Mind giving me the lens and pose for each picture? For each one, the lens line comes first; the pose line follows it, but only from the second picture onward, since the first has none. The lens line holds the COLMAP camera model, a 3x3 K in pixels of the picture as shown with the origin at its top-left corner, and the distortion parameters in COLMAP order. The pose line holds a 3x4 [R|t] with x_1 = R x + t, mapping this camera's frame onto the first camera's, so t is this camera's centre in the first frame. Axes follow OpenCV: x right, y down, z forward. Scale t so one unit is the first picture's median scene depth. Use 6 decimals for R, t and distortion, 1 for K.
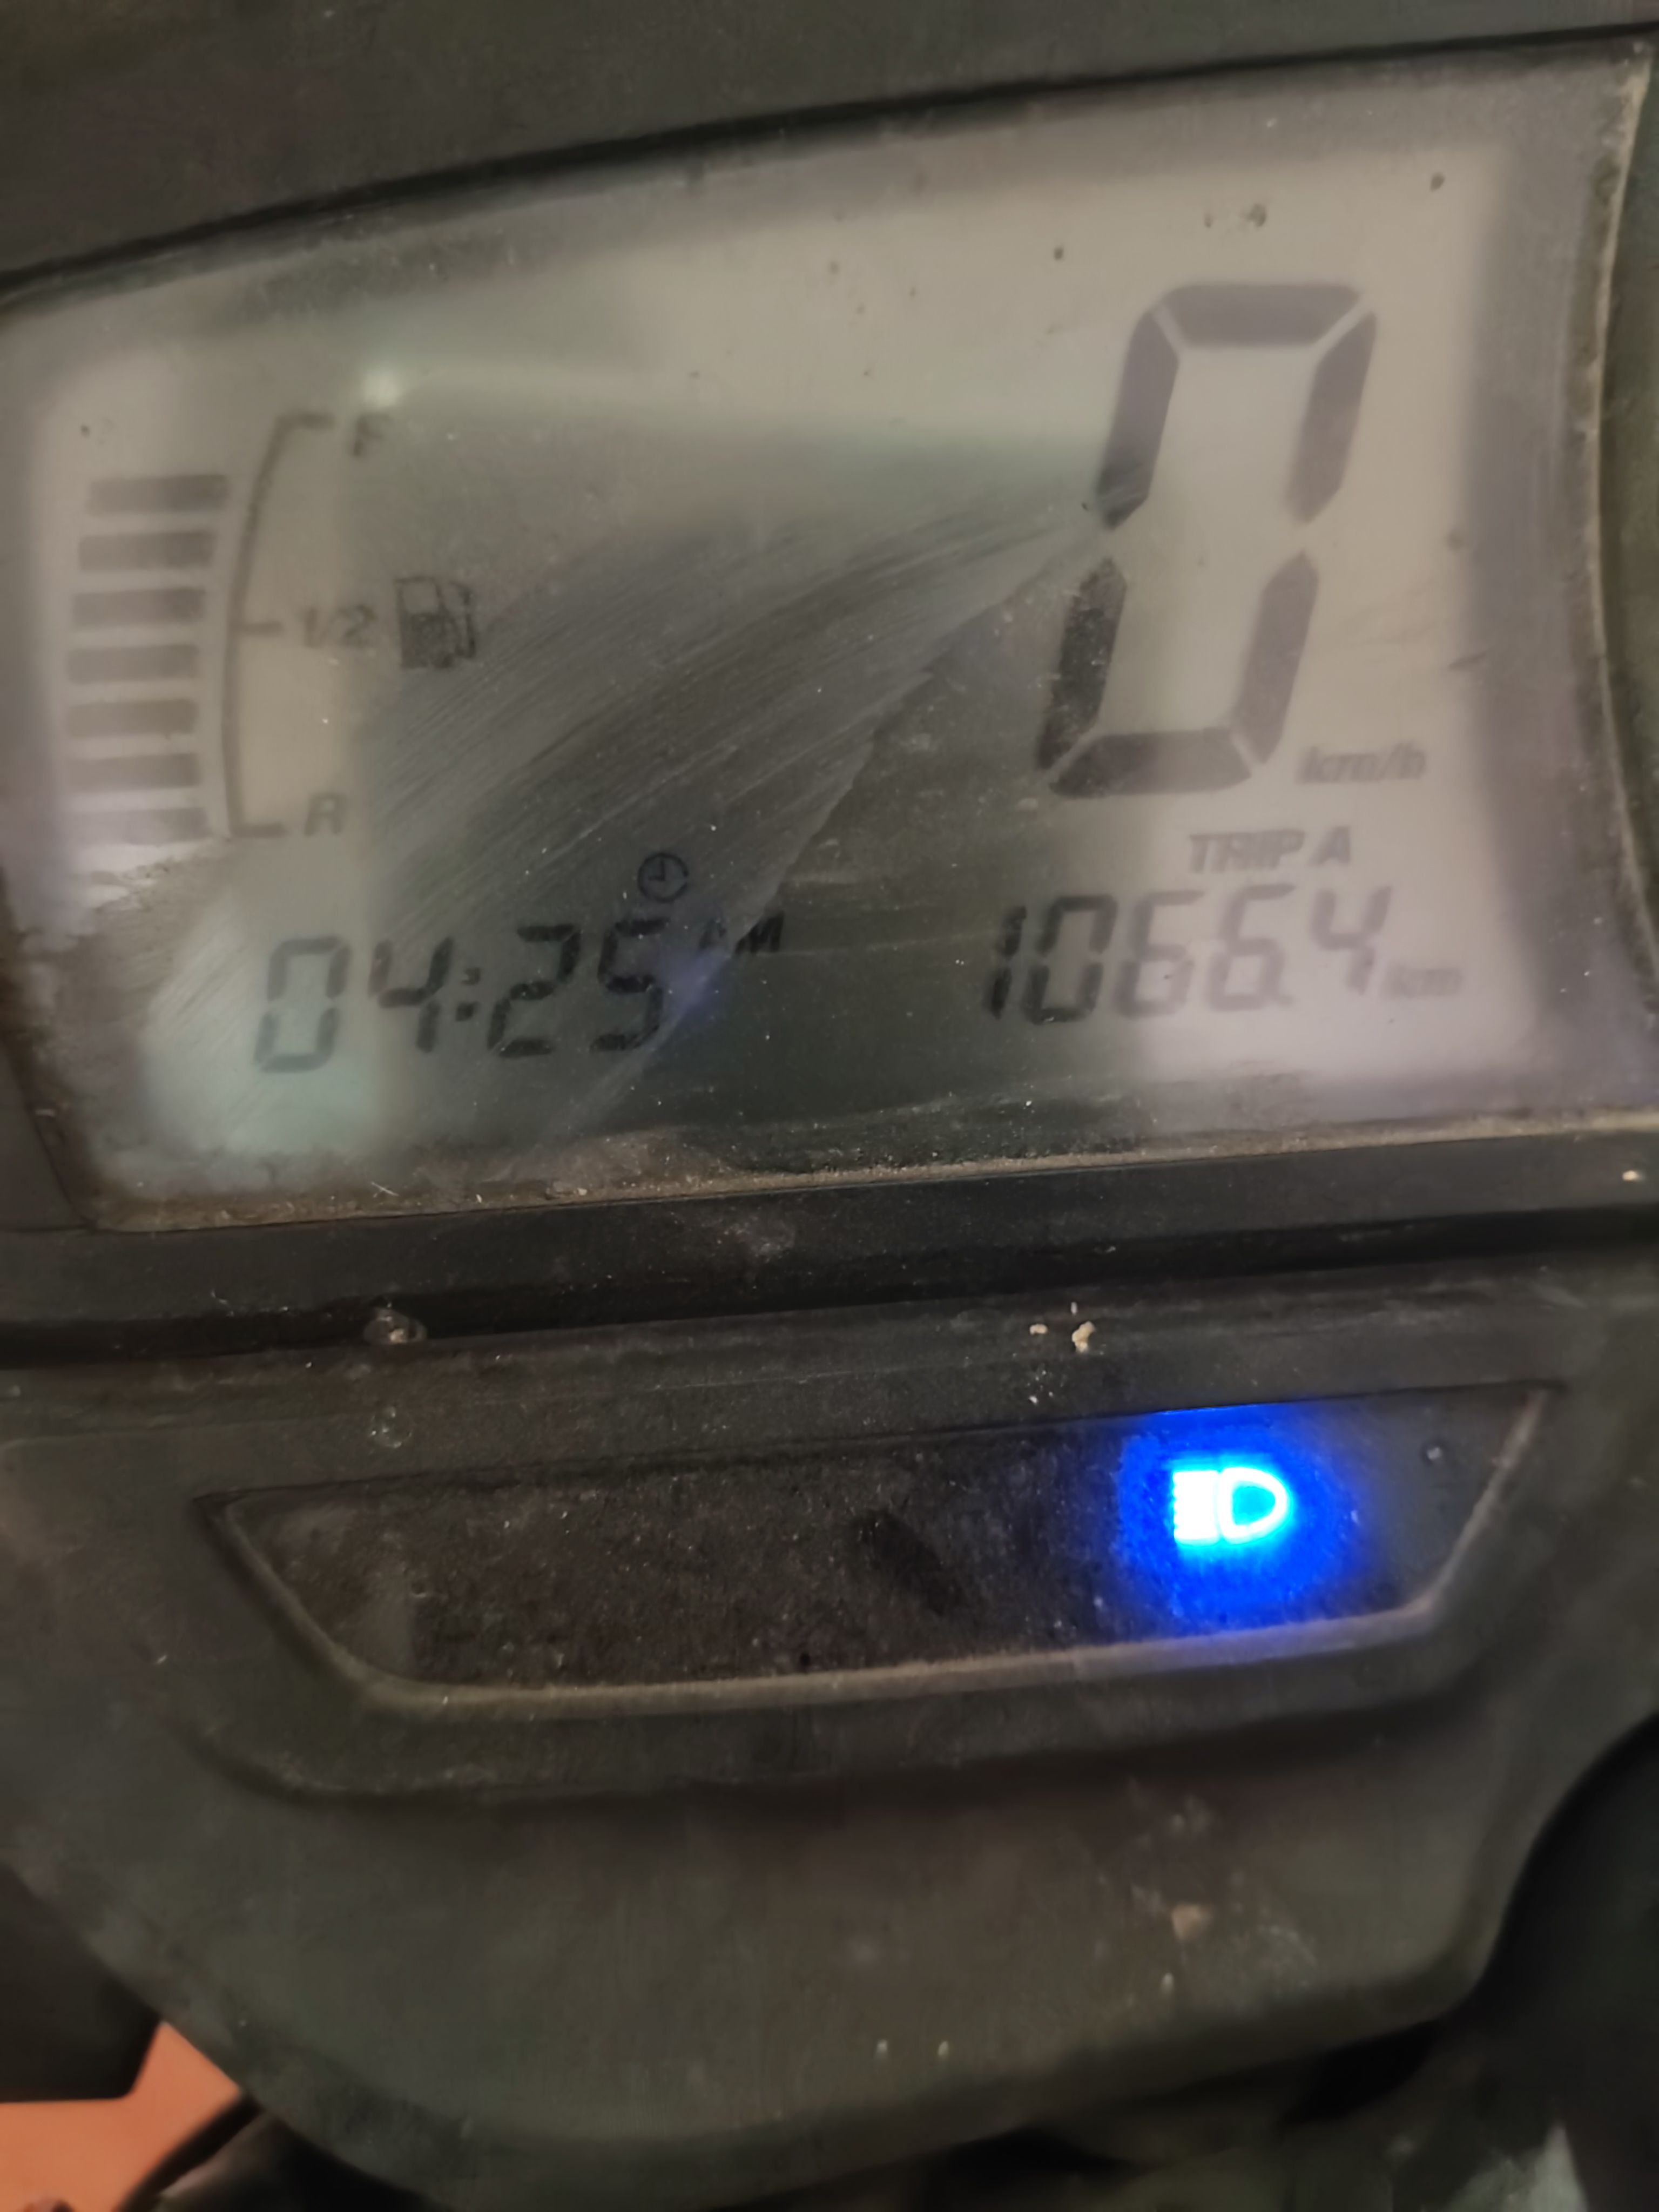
lens RADIAL K [[1620.7, 0, 818.4], [0, 1620.7, 1074.0], [0, 0, 1]] dist [-0.024958, -0.049316]
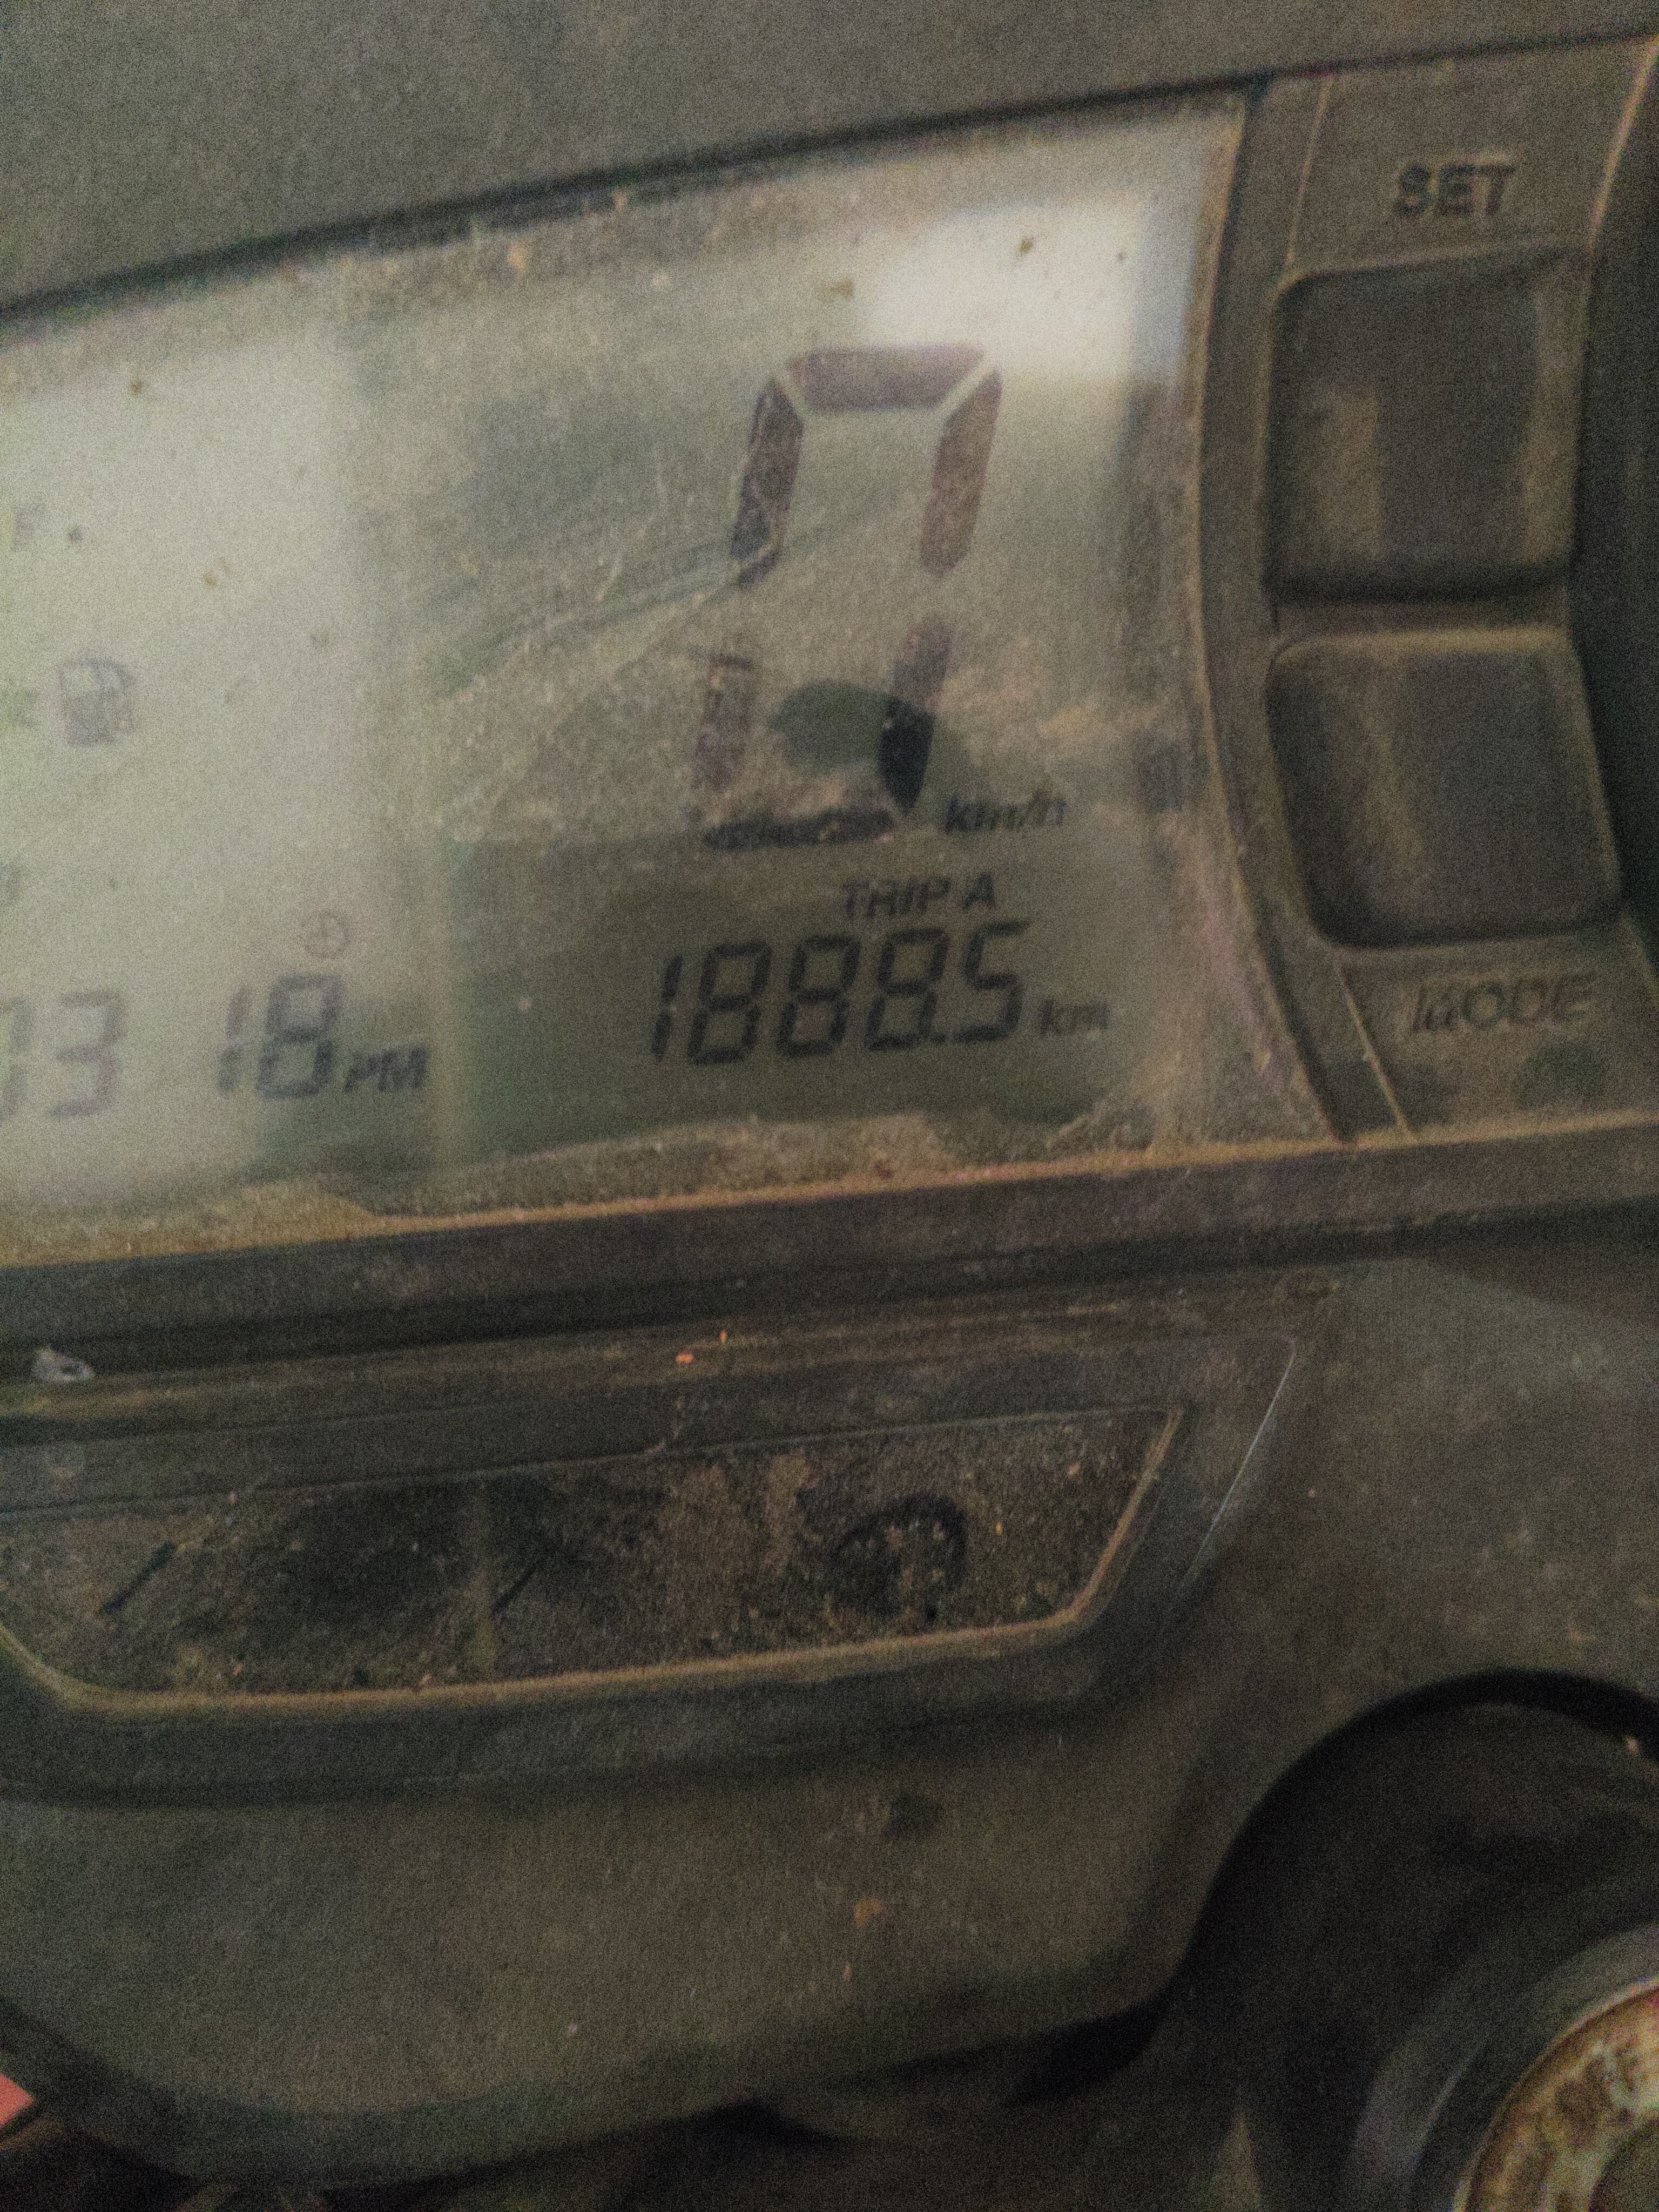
lens RADIAL K [[1620.7, 0, 846.8], [0, 1620.7, 1091.2], [0, 0, 1]] dist [-0.024958, -0.049316]
pose [[0.999831, -0.014692, -0.011030, 0.255286], [0.014969, 0.999561, 0.025549, -0.041990], [0.010650, -0.025710, 0.999613, -0.050492]]
